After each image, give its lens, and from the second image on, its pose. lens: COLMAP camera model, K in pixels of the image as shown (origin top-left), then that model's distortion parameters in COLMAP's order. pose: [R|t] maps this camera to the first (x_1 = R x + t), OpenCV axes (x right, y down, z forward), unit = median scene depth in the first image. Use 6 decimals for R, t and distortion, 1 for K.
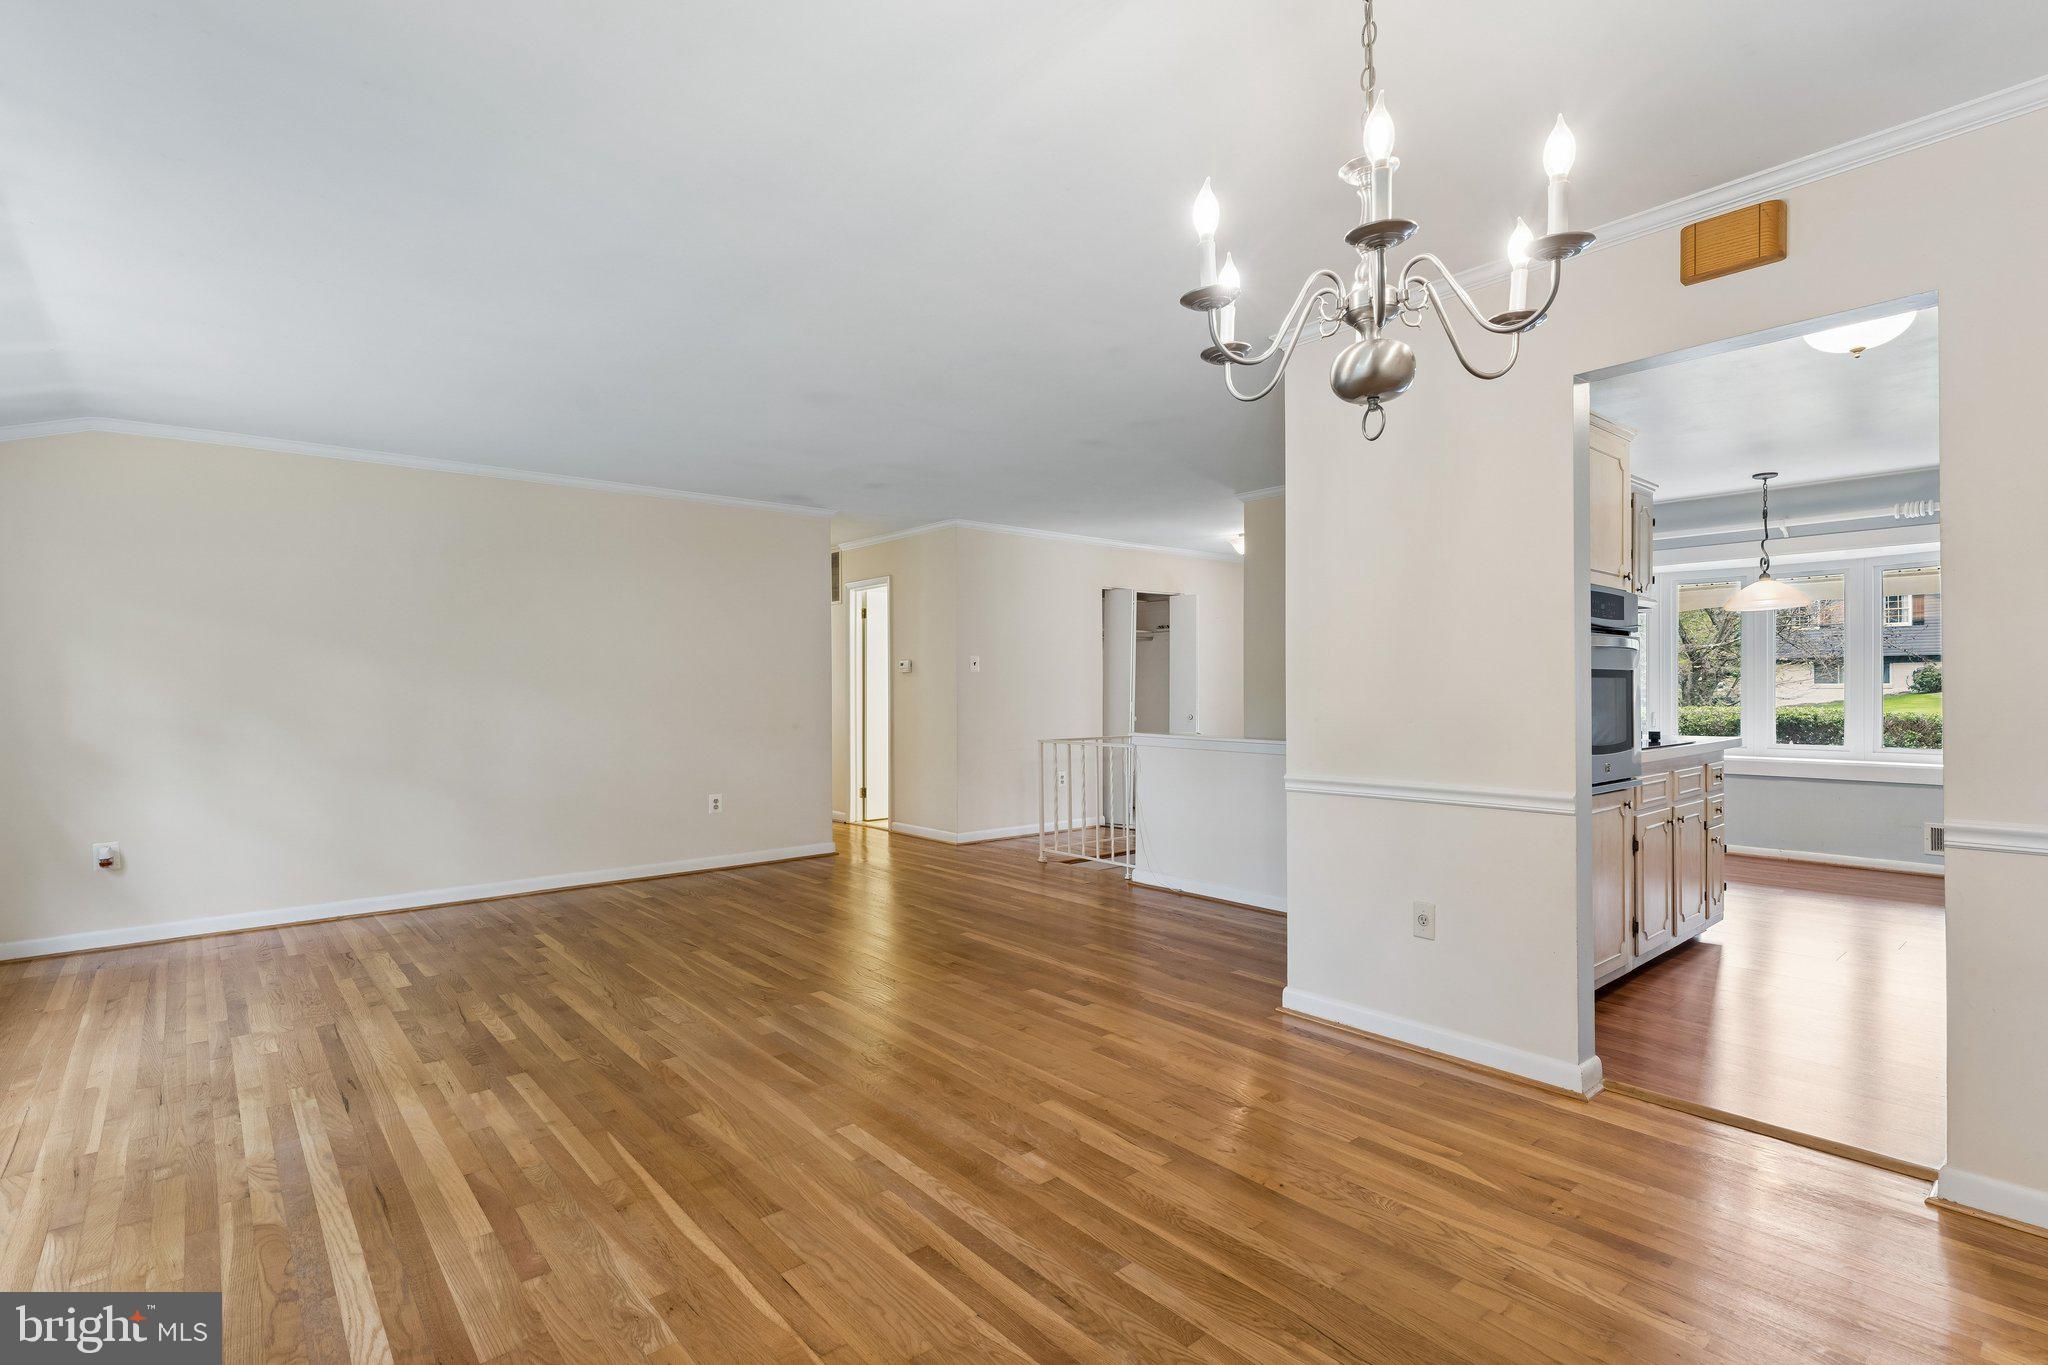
lens RADIAL K [[974.5, 0, 1022.6], [0, 974.5, 682.2], [0, 0, 1]] dist [0.002299, -0.000184]
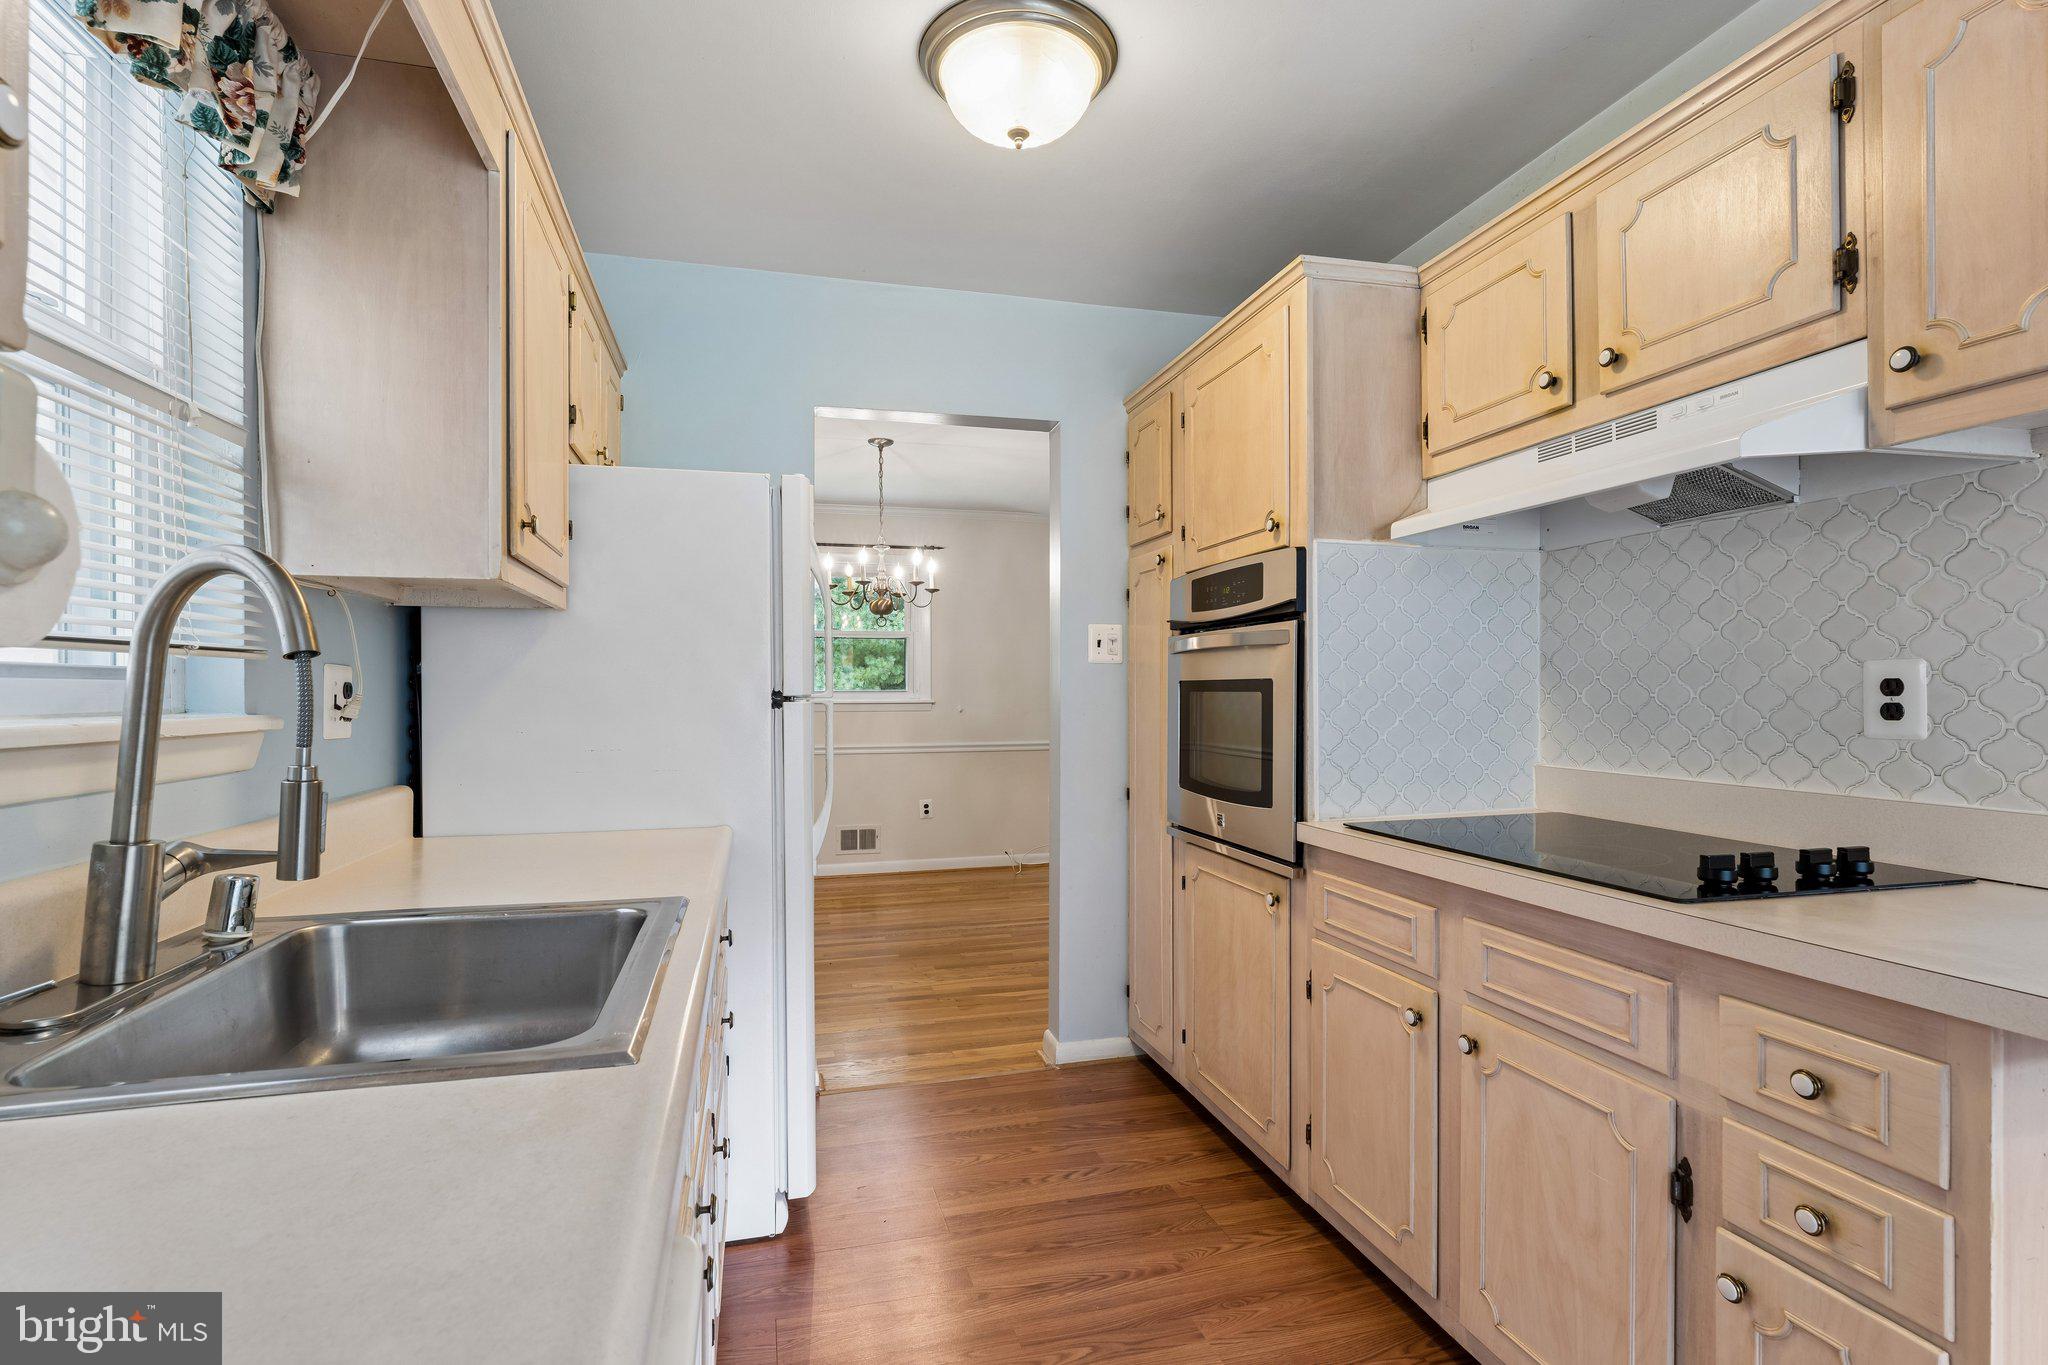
lens RADIAL K [[974.5, 0, 1021.5], [0, 974.5, 684.2], [0, 0, 1]] dist [0.002299, -0.000184]
pose [[-0.422481, -0.002335, -0.906369, 2.132660], [0.002032, 0.999992, -0.003524, -0.006447], [0.906370, -0.003331, -0.422473, 1.914969]]
